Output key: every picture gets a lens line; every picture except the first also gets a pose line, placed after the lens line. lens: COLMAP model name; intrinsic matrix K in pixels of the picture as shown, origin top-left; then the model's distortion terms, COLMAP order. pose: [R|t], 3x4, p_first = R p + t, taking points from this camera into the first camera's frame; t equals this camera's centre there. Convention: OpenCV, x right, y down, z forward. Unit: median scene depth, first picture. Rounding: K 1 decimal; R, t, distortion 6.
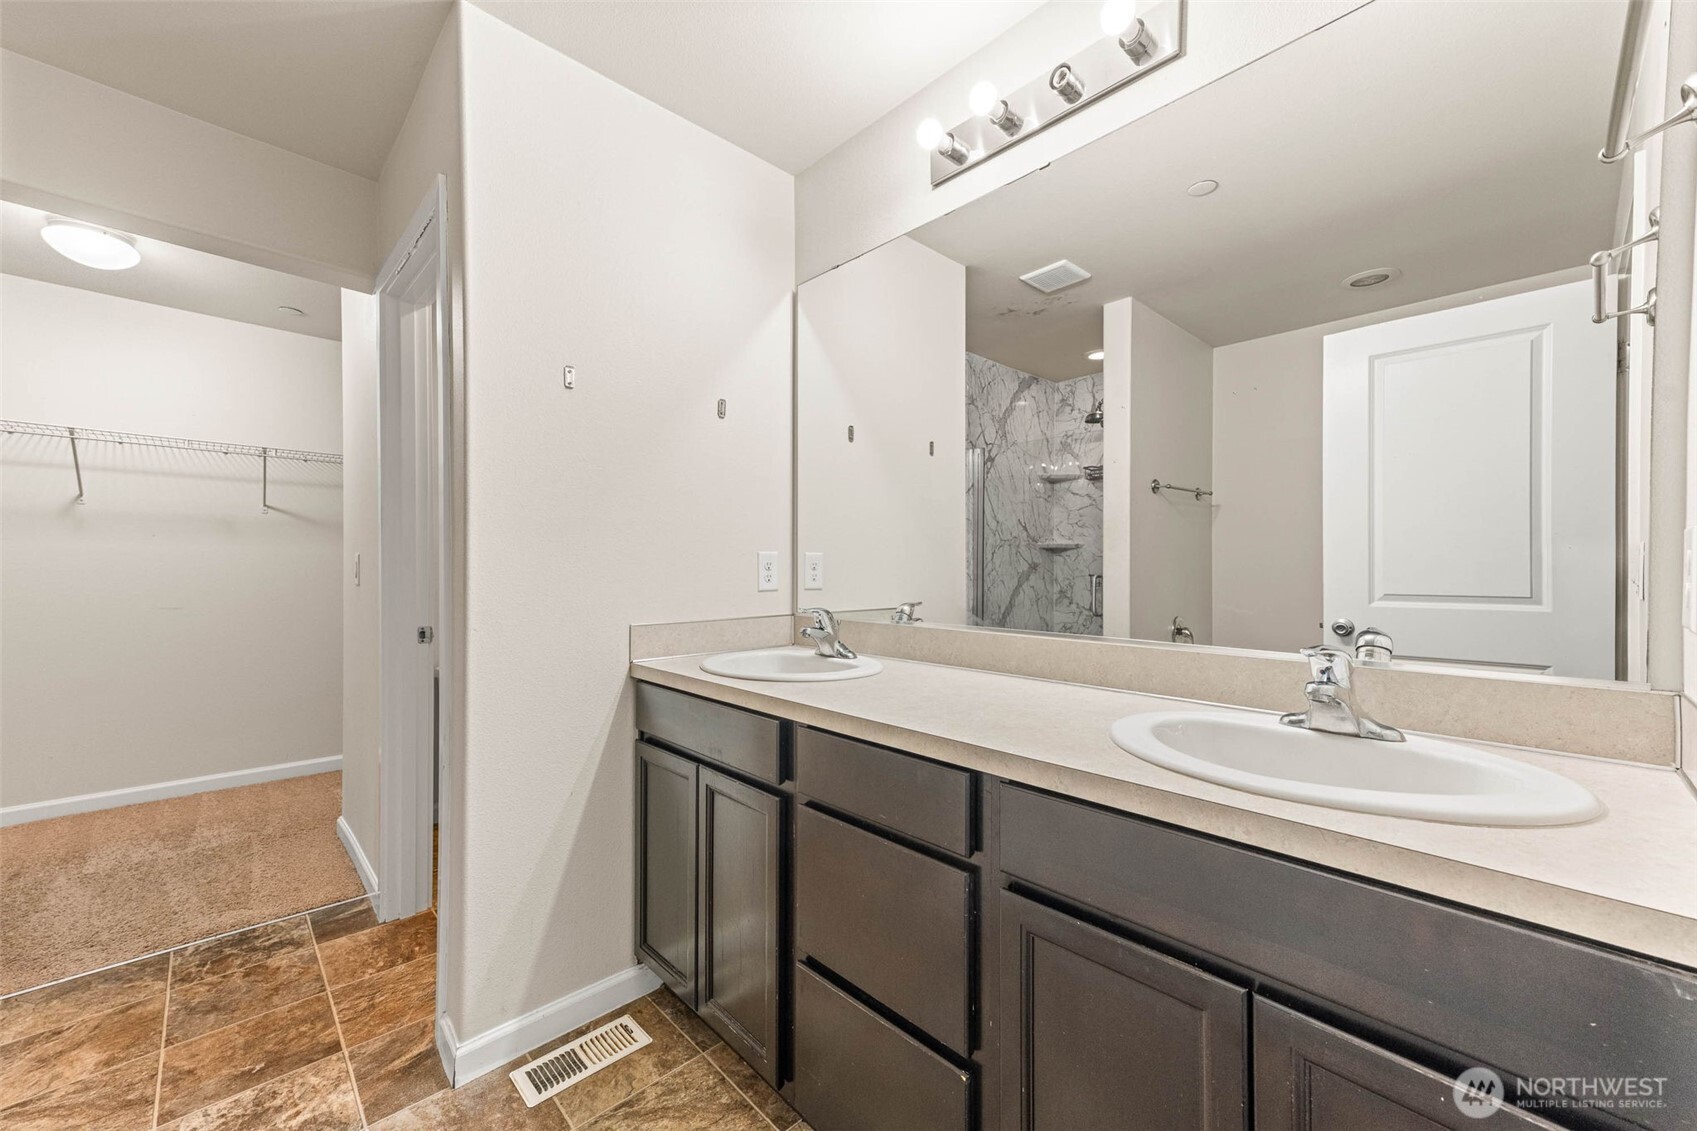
lens RADIAL K [[661.3, 0, 849.4], [0, 661.3, 567.5], [0, 0, 1]] dist [0.021583, 0.000053]
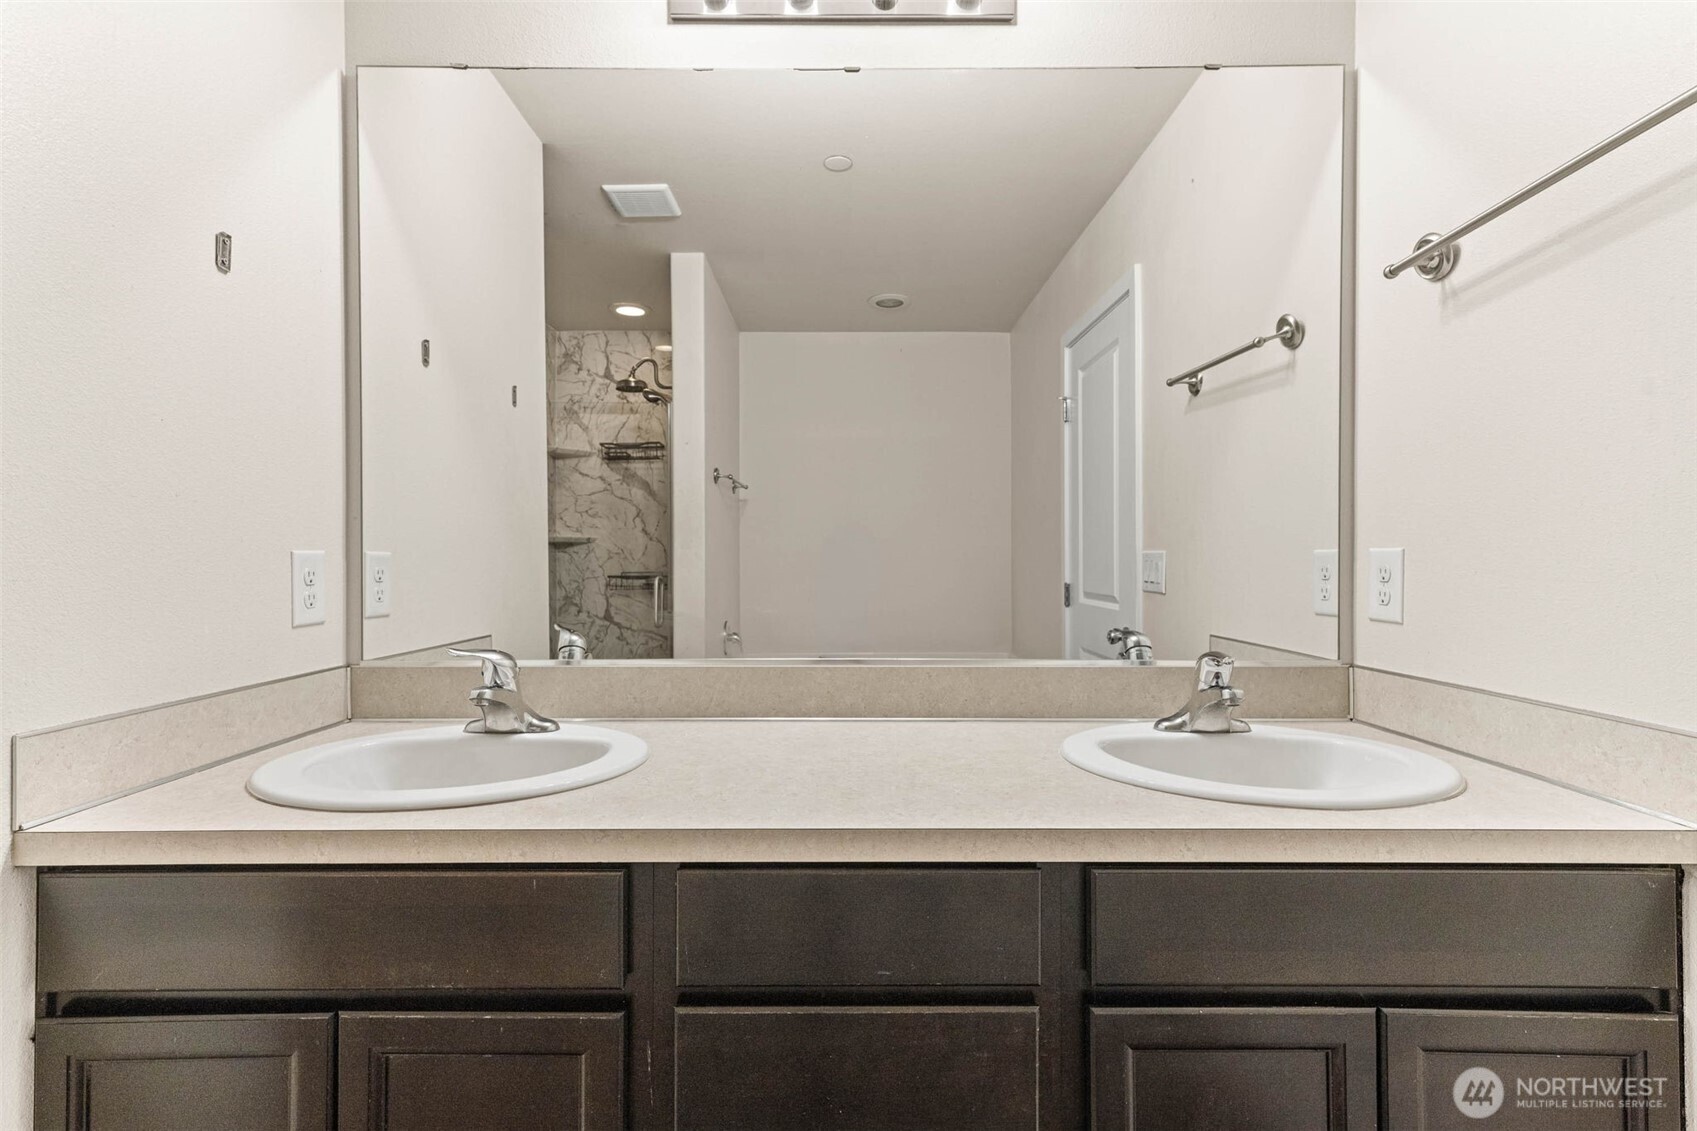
lens RADIAL K [[780.2, 0, 847.2], [0, 780.2, 560.3], [0, 0, 1]] dist [0.015311, -0.001054]
pose [[0.688461, -0.001799, 0.725271, -0.271564], [0.003097, 0.999995, -0.000459, -0.013934], [-0.725266, 0.002562, 0.688464, 0.256518]]
